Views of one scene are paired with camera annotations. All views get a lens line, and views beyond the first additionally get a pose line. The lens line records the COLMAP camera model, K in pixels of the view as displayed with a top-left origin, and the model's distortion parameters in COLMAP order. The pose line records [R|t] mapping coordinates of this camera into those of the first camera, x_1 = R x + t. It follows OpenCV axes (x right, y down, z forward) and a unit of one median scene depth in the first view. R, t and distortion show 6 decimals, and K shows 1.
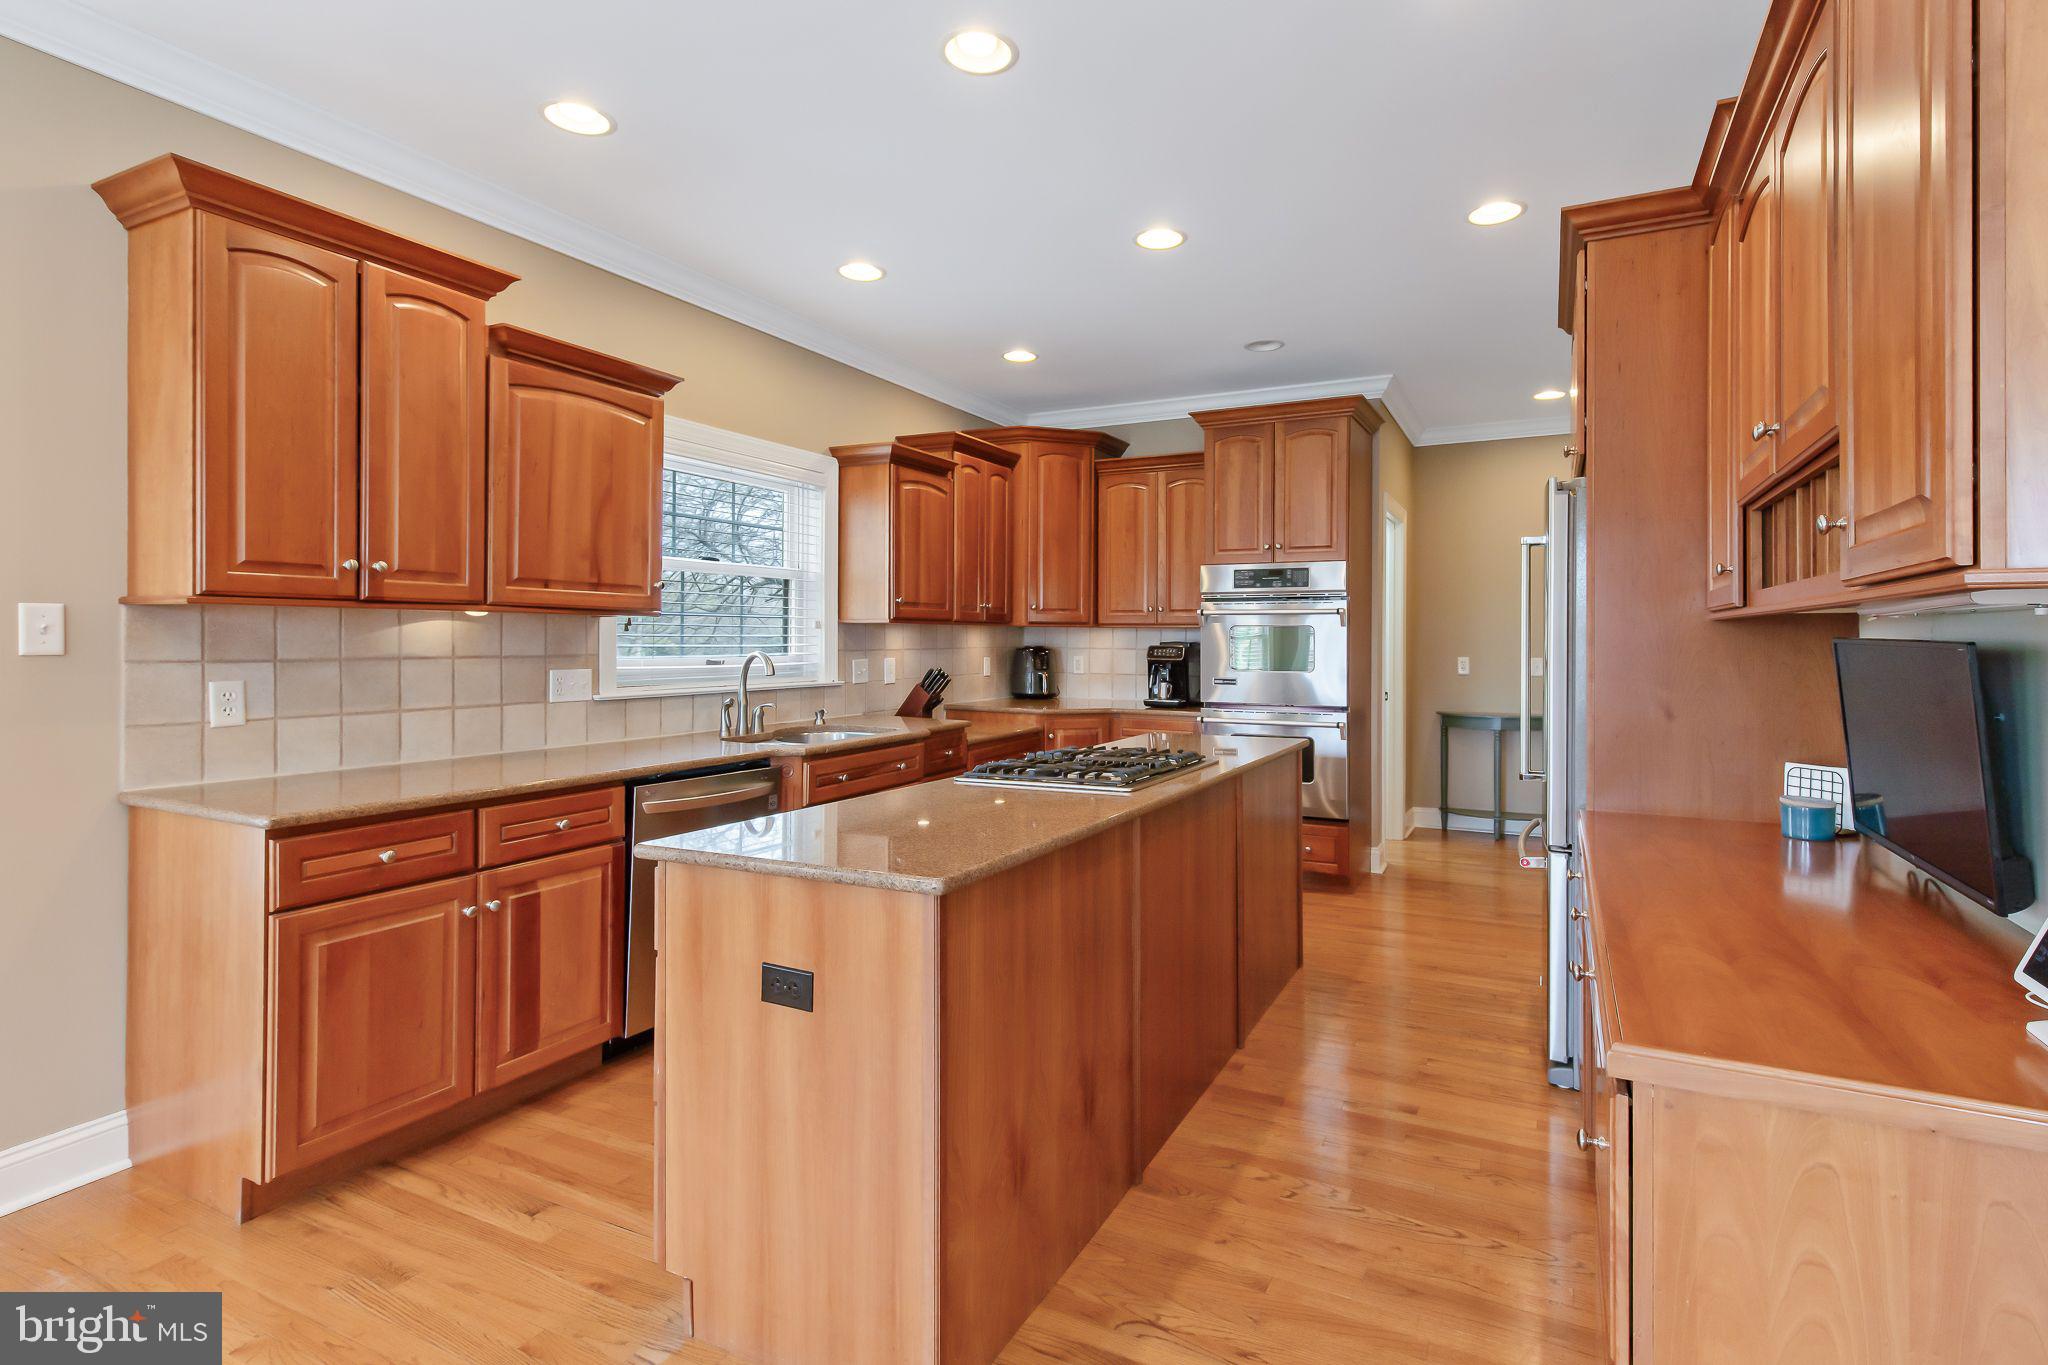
lens RADIAL K [[985.9, 0, 1058.1], [0, 985.9, 637.3], [0, 0, 1]] dist [0.002915, 0.000154]
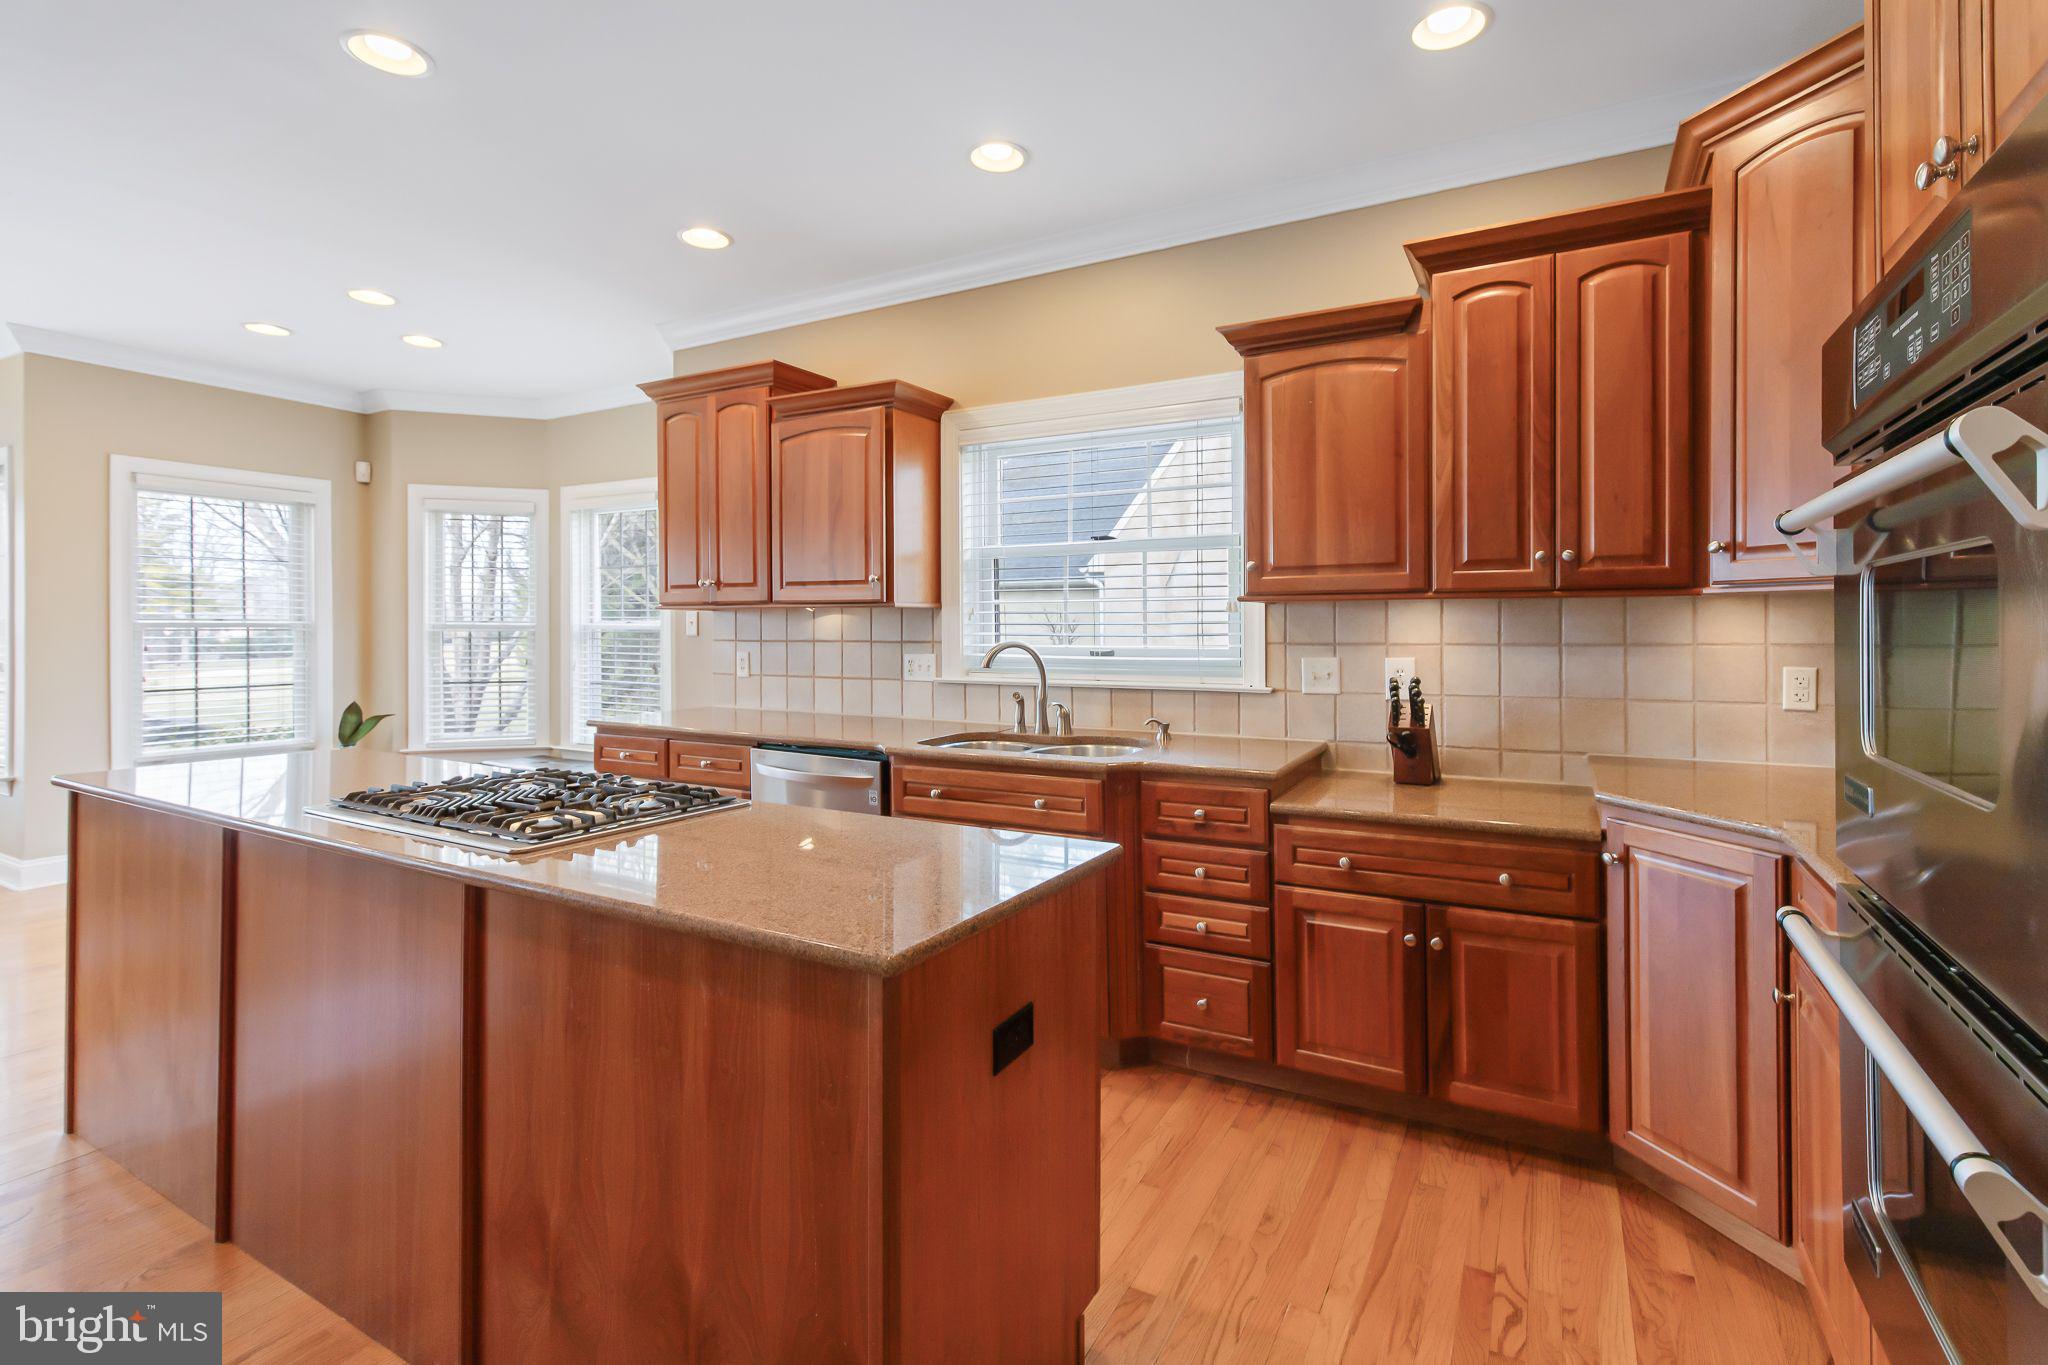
lens RADIAL K [[935.8, 0, 1056.1], [0, 935.8, 628.4], [0, 0, 1]] dist [0.004816, 0.000353]
pose [[-0.031207, -0.002293, -0.999510, 0.597411], [0.001004, 0.999997, -0.002325, 0.005375], [0.999512, -0.001076, -0.031205, 1.176949]]
